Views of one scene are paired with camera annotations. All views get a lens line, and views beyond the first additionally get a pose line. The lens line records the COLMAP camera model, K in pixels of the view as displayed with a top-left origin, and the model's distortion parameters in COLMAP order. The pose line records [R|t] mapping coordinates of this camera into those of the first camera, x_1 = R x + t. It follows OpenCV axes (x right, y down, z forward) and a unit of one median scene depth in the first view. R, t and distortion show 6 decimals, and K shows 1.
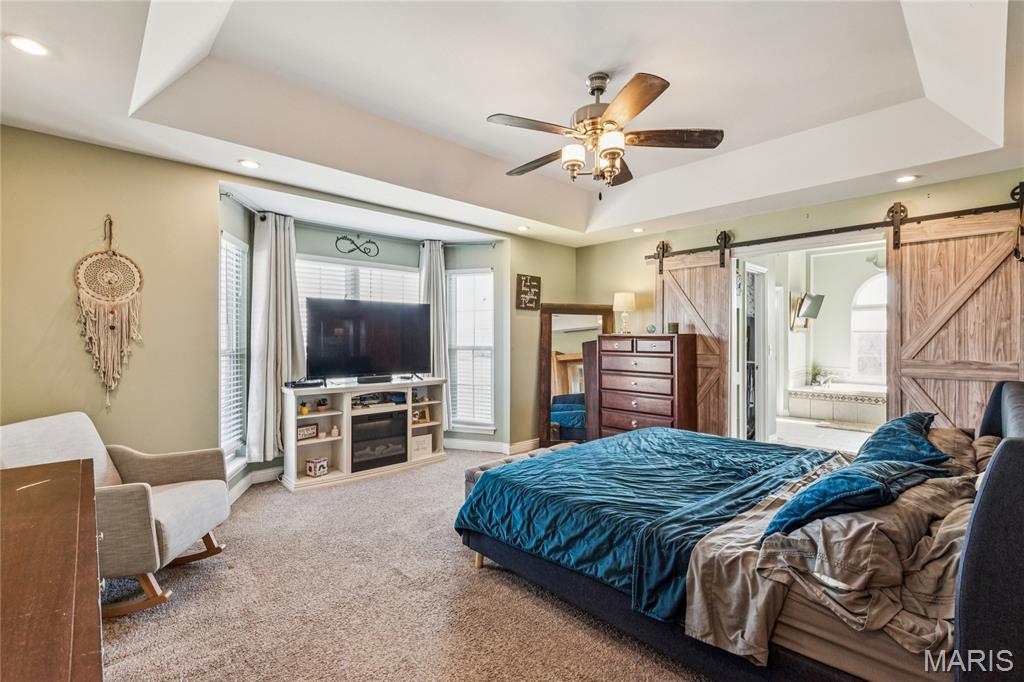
lens RADIAL K [[457.4, 0, 510.5], [0, 457.4, 338.3], [0, 0, 1]] dist [-0.002585, -0.000052]
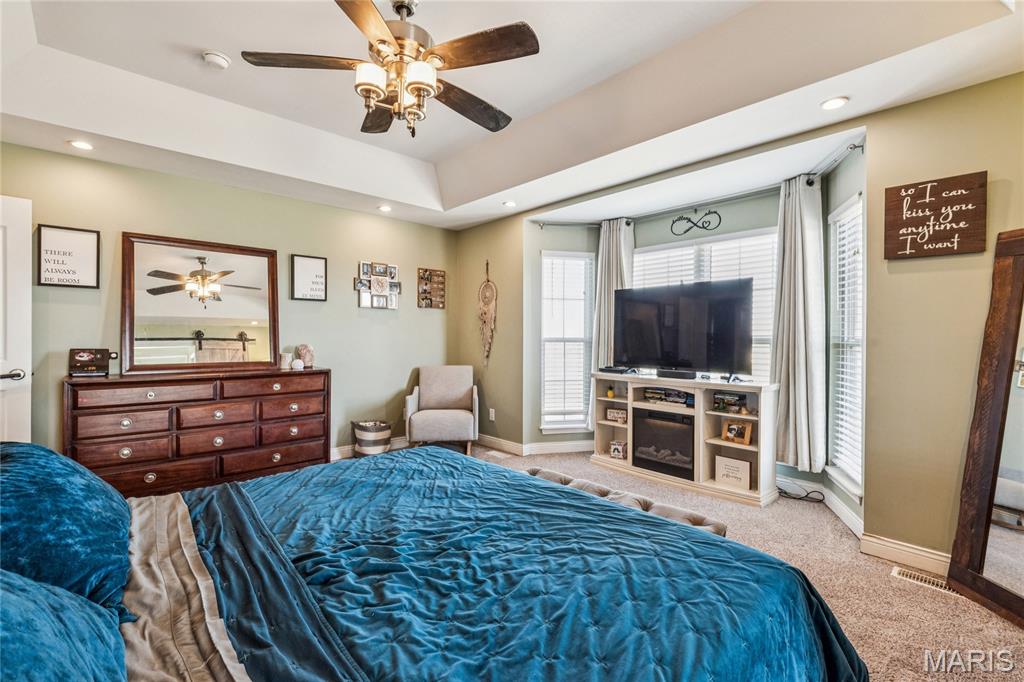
lens RADIAL K [[457.4, 0, 507.6], [0, 457.4, 337.4], [0, 0, 1]] dist [-0.002585, -0.000052]
pose [[-0.020671, -0.000934, -0.999786, 0.561182], [-0.009735, 0.999952, -0.000733, 0.023140], [0.999739, 0.009718, -0.020679, 0.675612]]
